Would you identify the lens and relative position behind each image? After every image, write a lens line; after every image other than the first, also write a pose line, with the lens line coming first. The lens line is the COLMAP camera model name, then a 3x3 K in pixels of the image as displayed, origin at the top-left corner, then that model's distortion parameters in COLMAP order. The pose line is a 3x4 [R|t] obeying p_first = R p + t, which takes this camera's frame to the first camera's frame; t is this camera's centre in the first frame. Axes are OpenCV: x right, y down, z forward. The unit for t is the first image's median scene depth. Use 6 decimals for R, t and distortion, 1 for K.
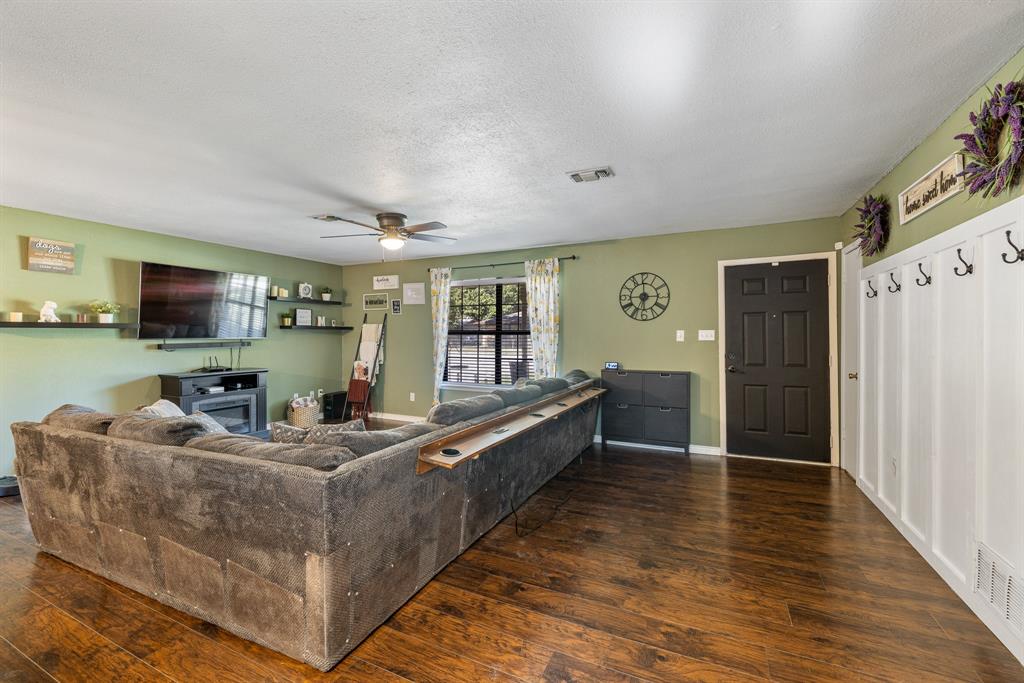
lens RADIAL K [[439.6, 0, 509.1], [0, 439.6, 333.8], [0, 0, 1]] dist [0.000951, 0.000213]
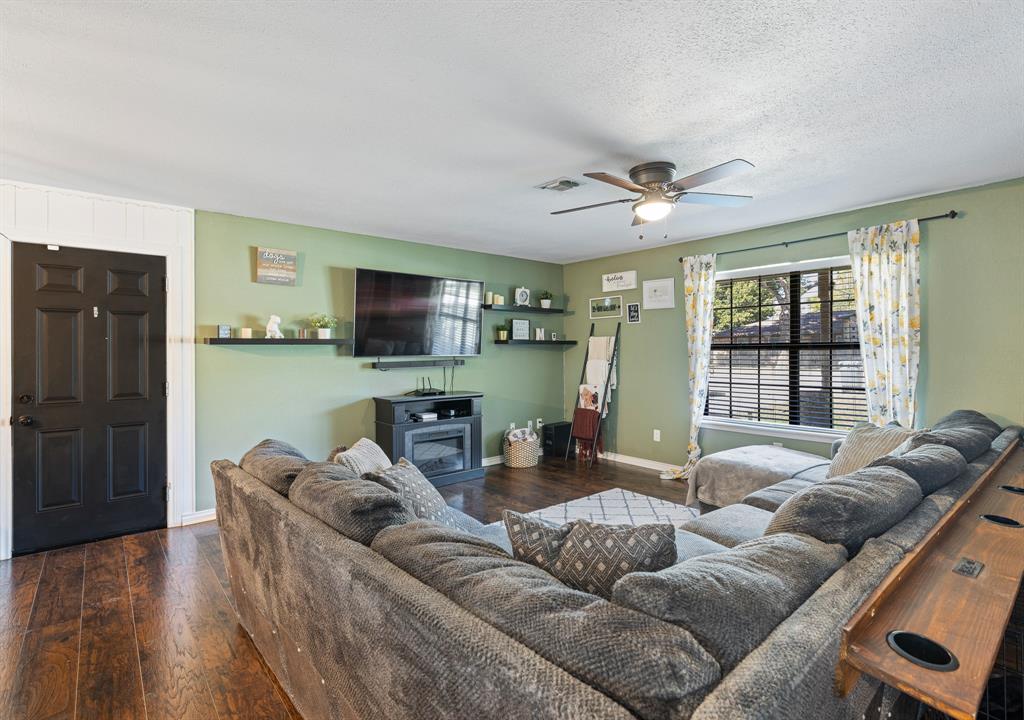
lens RADIAL K [[491.5, 0, 522.8], [0, 491.5, 348.6], [0, 0, 1]] dist [-0.000464, 0.000183]
pose [[0.918082, -0.006638, -0.396336, -0.117483], [0.005622, 0.999977, -0.003725, 0.001000], [0.396351, 0.001191, 0.918098, 0.190323]]
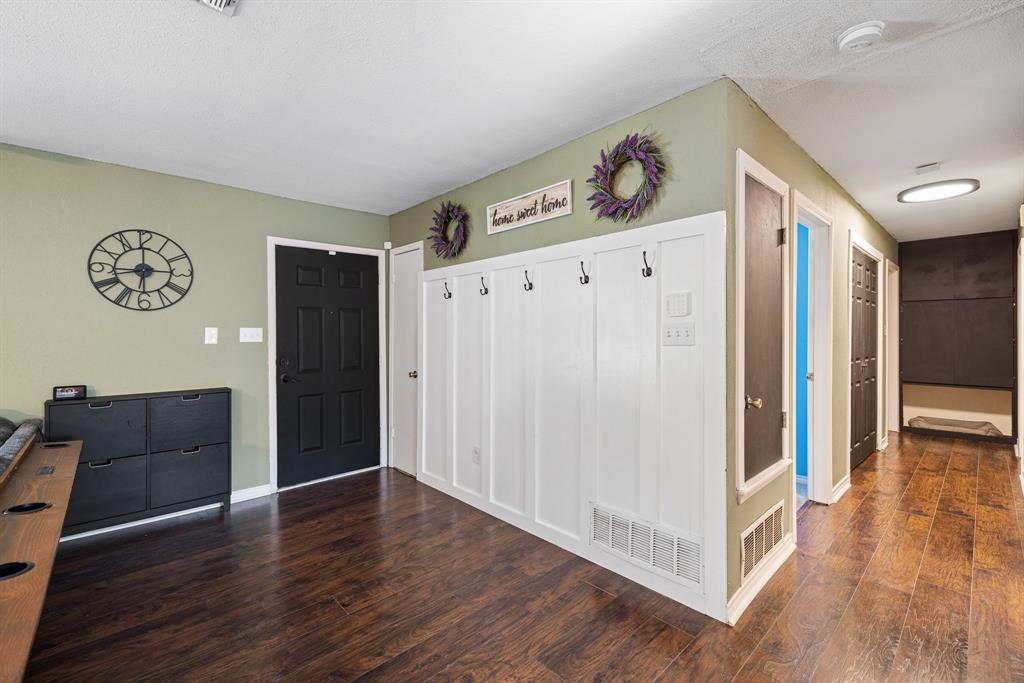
lens RADIAL K [[439.6, 0, 509.1], [0, 439.6, 333.8], [0, 0, 1]] dist [0.000951, 0.000213]
pose [[0.366235, 0.002170, 0.930520, -0.064923], [-0.001238, 0.999998, -0.001844, 0.001974], [-0.930521, -0.000477, 0.366237, 0.308590]]
